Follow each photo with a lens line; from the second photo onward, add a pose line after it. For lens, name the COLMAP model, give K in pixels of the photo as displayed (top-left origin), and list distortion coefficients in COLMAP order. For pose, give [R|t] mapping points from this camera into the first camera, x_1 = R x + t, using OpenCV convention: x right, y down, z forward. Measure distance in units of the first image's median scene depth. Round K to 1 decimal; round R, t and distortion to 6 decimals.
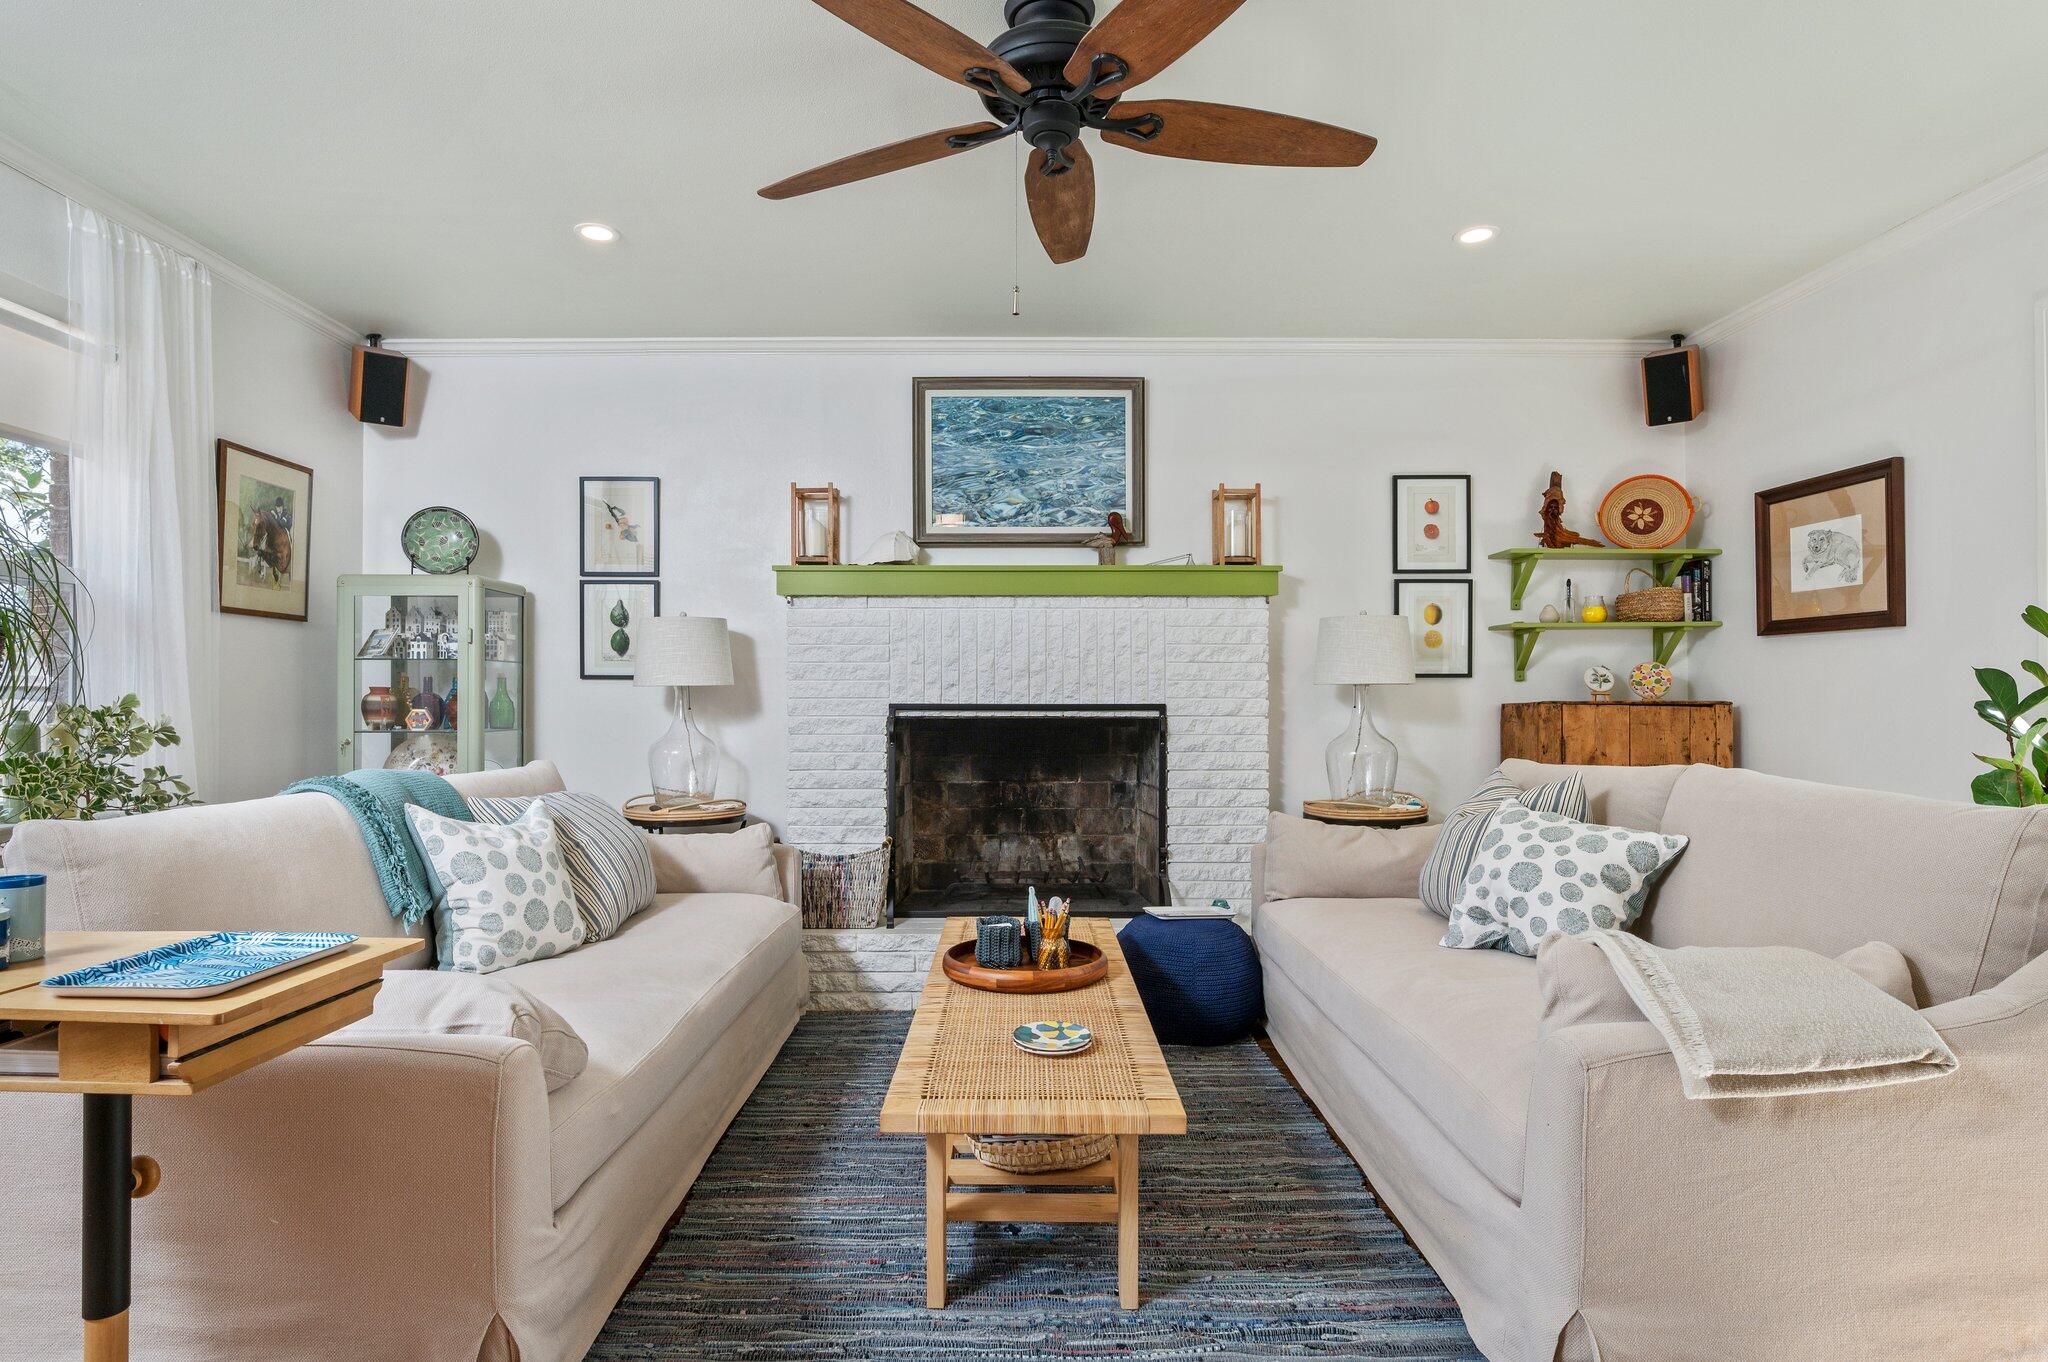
lens RADIAL K [[1106.1, 0, 981.4], [0, 1106.1, 685.4], [0, 0, 1]] dist [-0.006335, 0.001170]
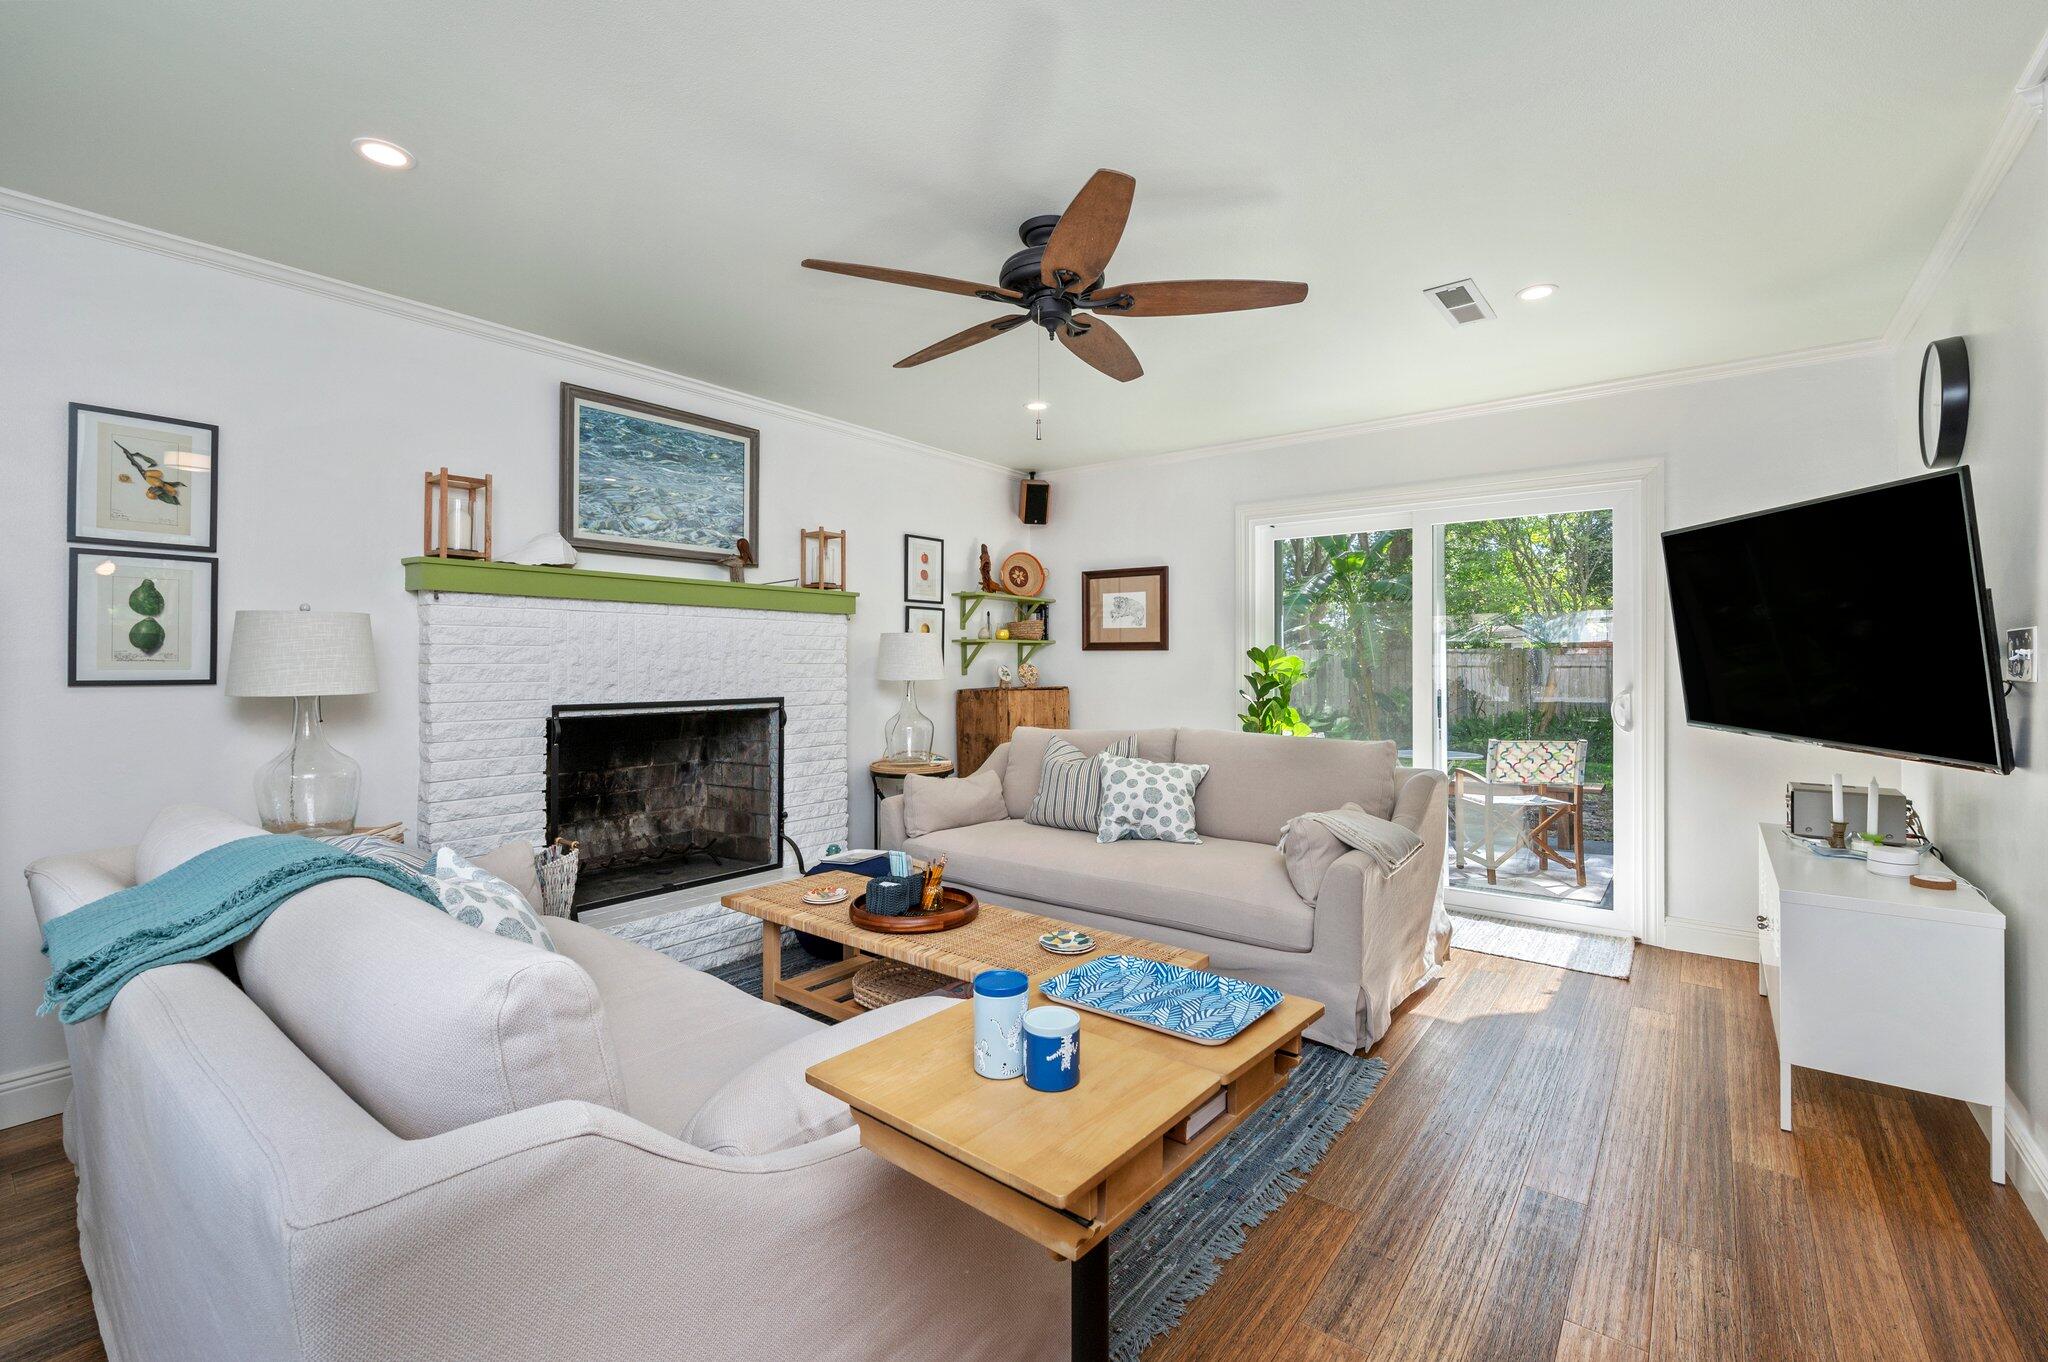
lens RADIAL K [[886.6, 0, 1035.1], [0, 886.6, 655.2], [0, 0, 1]] dist [-0.009991, 0.000043]
pose [[0.600259, 0.006437, 0.799780, -0.456383], [-0.007307, 0.999970, -0.002564, -0.029540], [-0.799772, -0.004305, 0.600288, 0.167696]]
